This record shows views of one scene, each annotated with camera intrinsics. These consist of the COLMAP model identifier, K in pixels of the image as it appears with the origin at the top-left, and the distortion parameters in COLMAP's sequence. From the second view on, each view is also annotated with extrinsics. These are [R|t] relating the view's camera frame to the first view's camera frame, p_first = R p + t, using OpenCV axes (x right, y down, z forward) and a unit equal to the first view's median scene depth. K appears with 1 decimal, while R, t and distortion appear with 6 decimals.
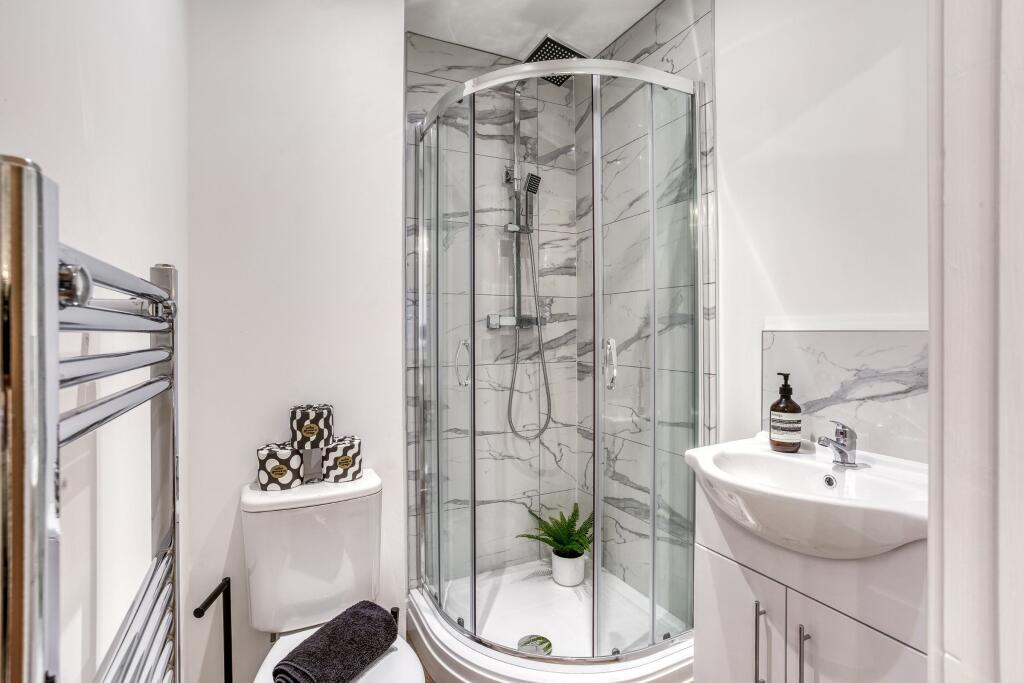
lens RADIAL K [[498.6, 0, 512.8], [0, 498.6, 328.1], [0, 0, 1]] dist [-0.002854, -0.000086]
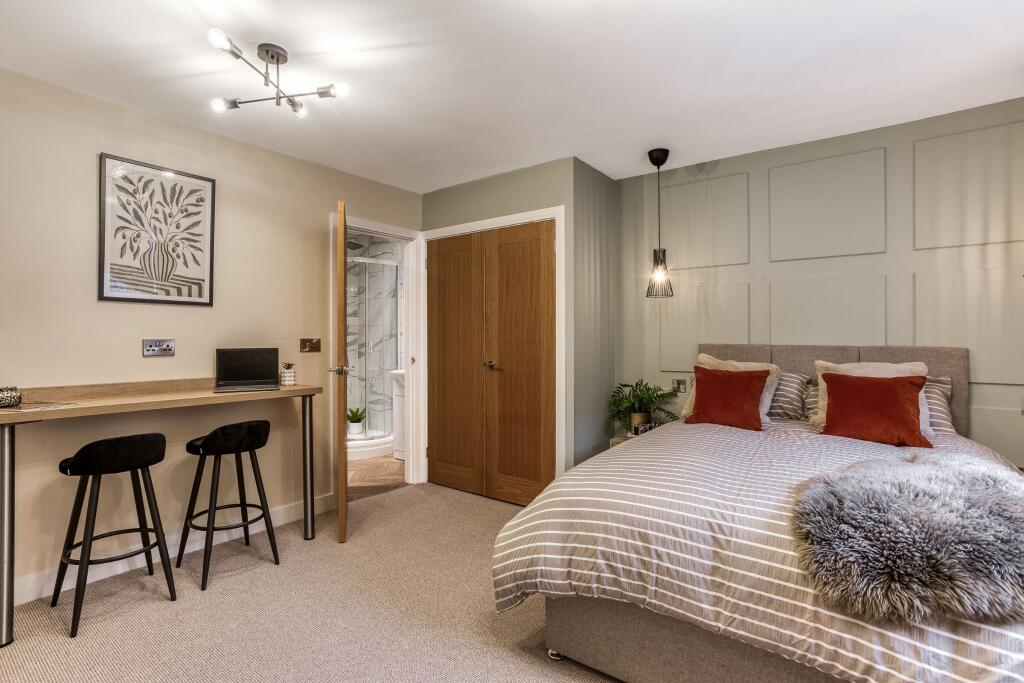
lens RADIAL K [[496.7, 0, 512.0], [0, 496.7, 341.5], [0, 0, 1]] dist [-0.059796, 0.036061]
pose [[0.898056, -0.000386, 0.439881, -0.303379], [-0.004681, 0.999935, 0.010435, -0.012087], [-0.439856, -0.011430, 0.897996, -1.770830]]
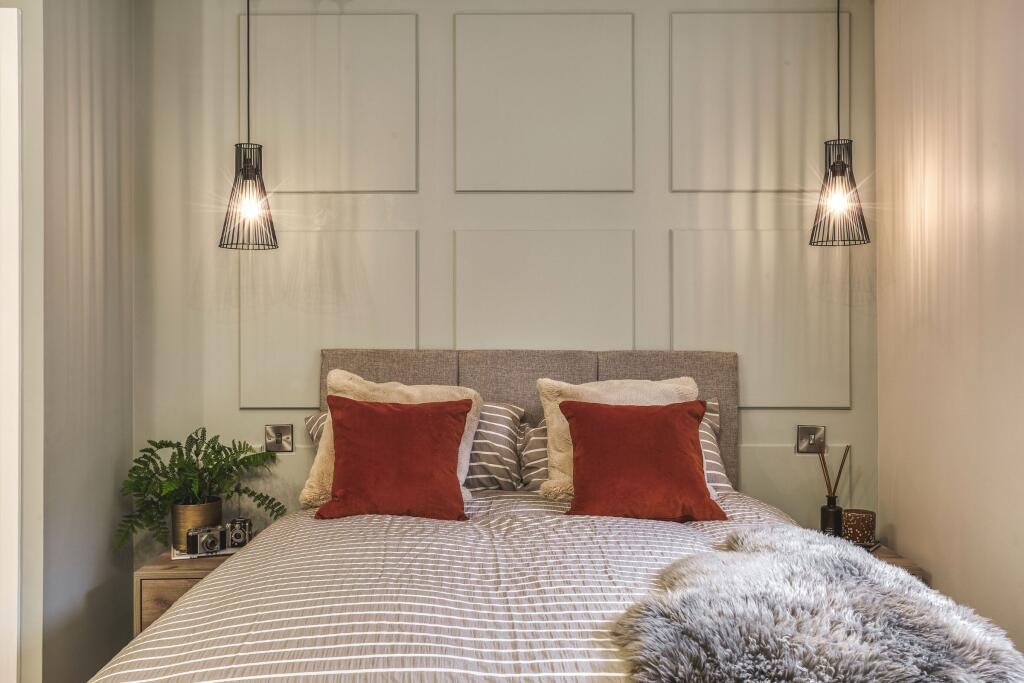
lens RADIAL K [[986.3, 0, 512.0], [0, 986.3, 341.5], [0, 0, 1]] dist [-0.002848, 0.001853]
pose [[0.458158, -0.000448, 0.888871, -0.285299], [-0.005841, 0.999977, 0.003514, -0.005951], [-0.888852, -0.006802, 0.458145, -1.069647]]
